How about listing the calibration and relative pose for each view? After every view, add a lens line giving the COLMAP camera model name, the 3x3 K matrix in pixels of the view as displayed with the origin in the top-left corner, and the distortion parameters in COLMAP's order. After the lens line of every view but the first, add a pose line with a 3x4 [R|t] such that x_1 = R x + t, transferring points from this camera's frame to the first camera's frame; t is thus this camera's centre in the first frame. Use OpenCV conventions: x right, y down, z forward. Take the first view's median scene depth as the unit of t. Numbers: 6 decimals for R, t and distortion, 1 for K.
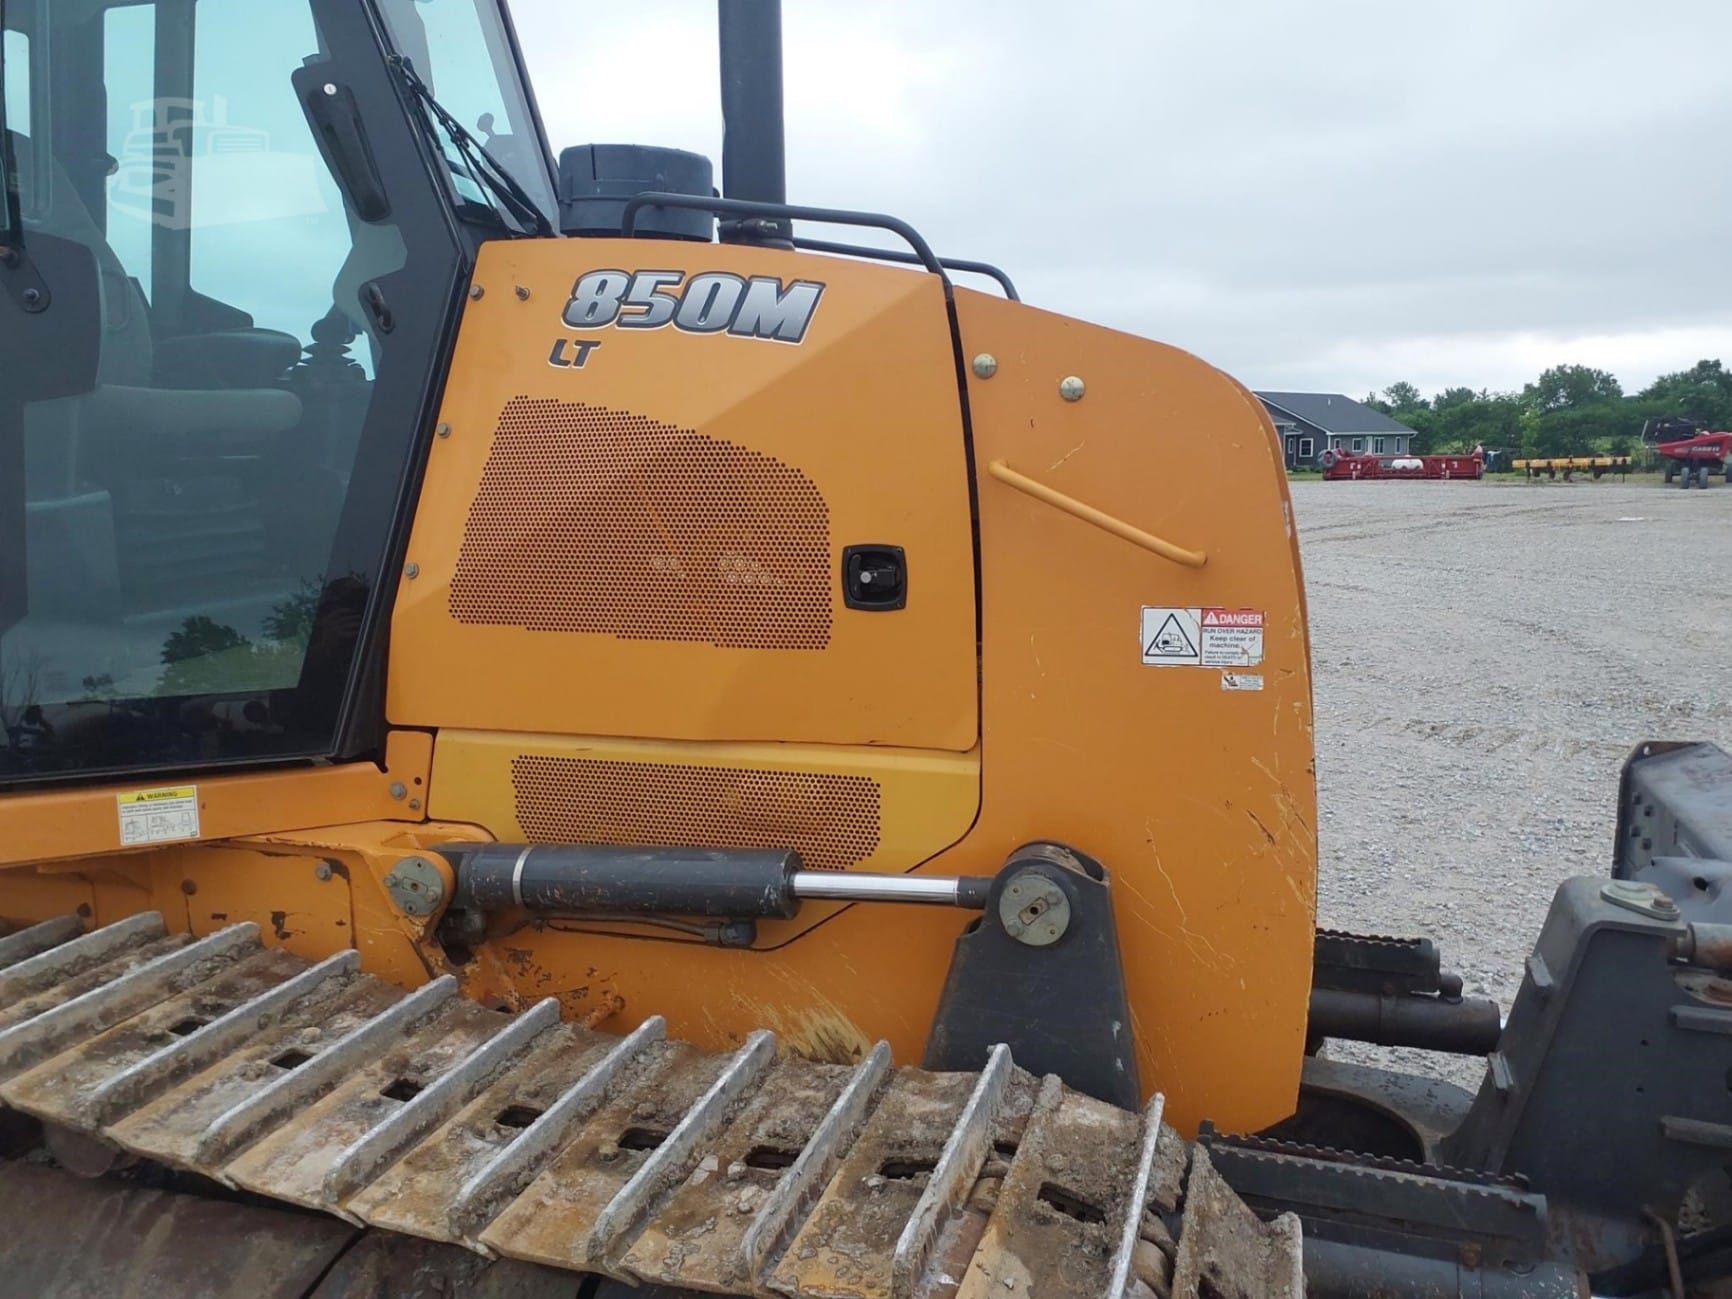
lens RADIAL K [[1387.7, 0, 874.8], [0, 1387.7, 647.2], [0, 0, 1]] dist [0.064198, -0.111493]
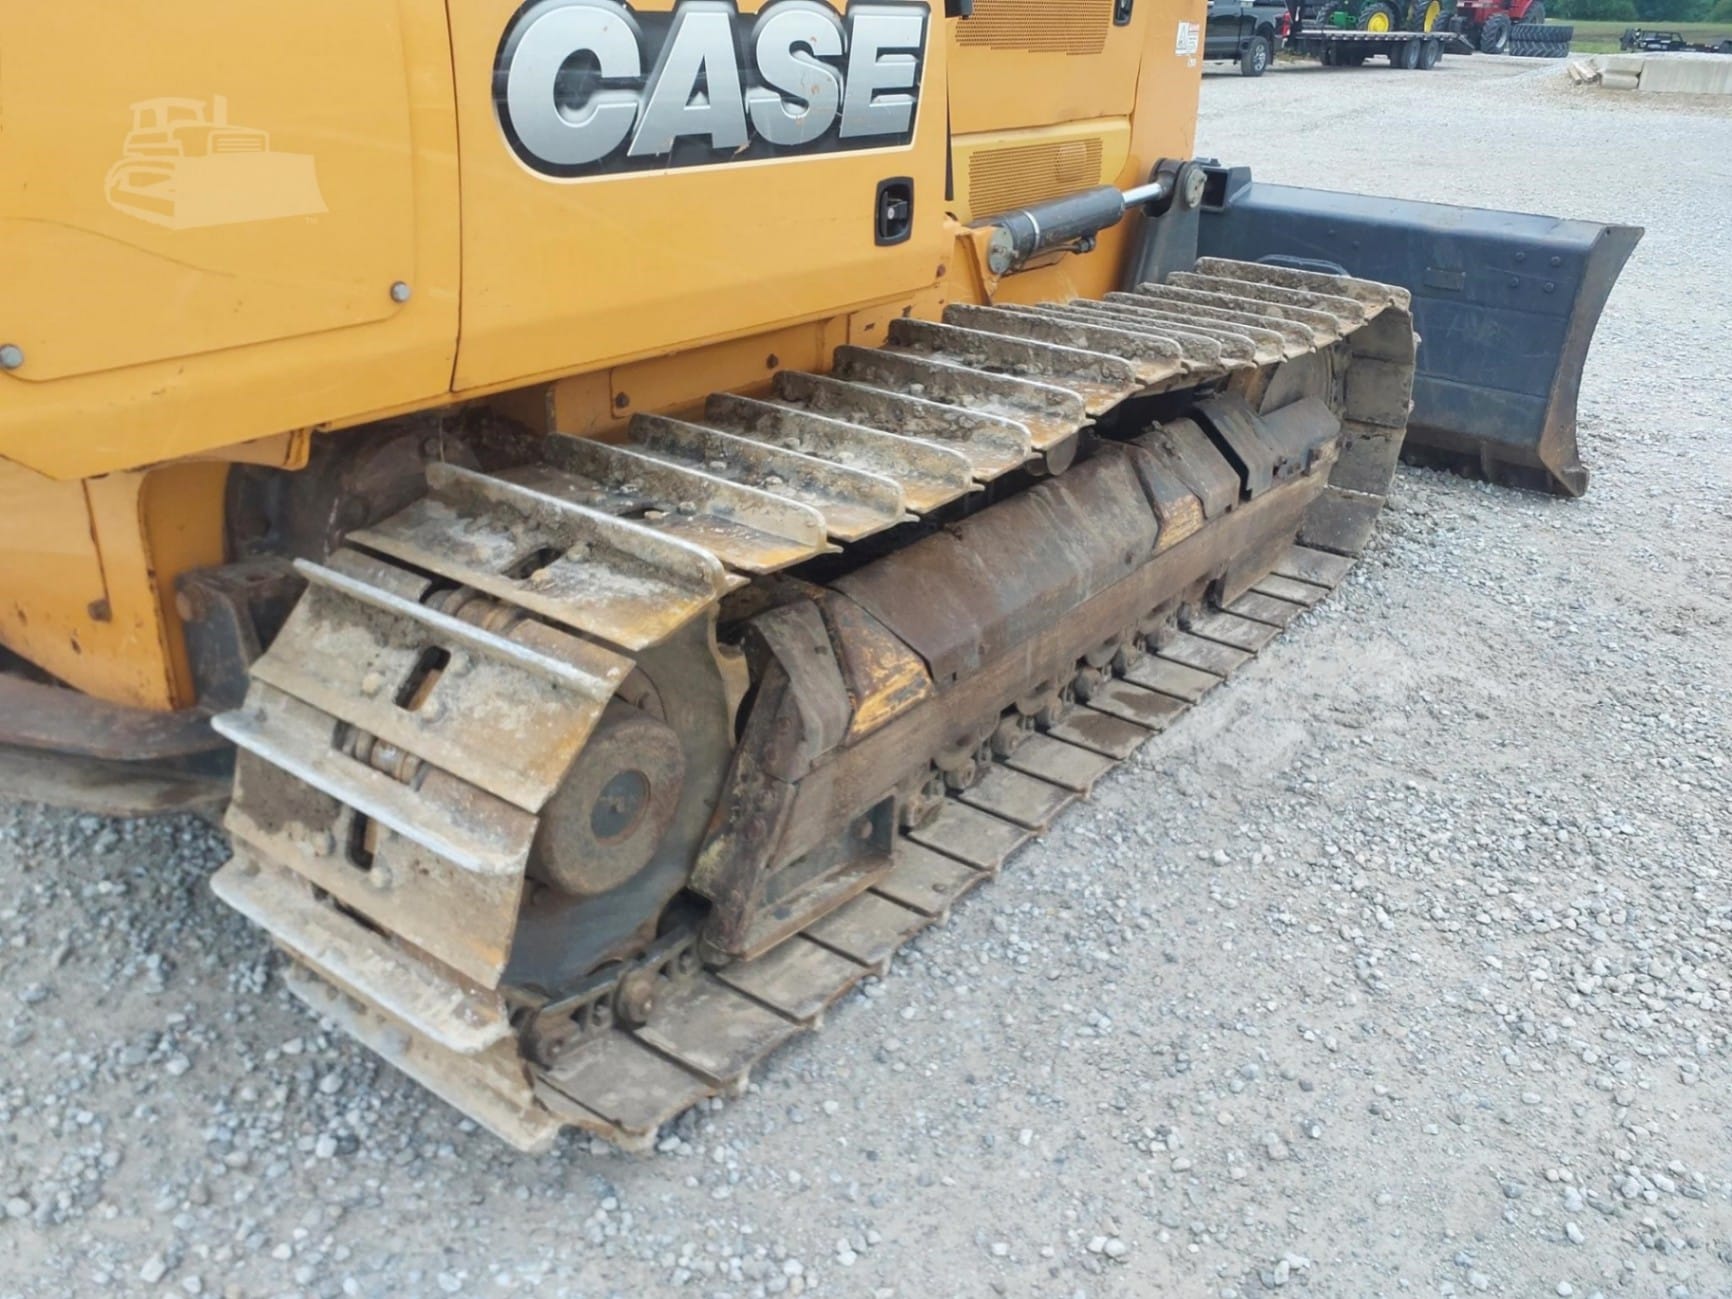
lens RADIAL K [[1387.7, 0, 855.4], [0, 1387.7, 604.1], [0, 0, 1]] dist [0.064198, -0.111493]
pose [[0.343736, -0.357585, 0.868319, -1.682220], [0.104245, 0.933478, 0.343151, 0.010822], [-0.933262, -0.027435, 0.358147, 0.633540]]
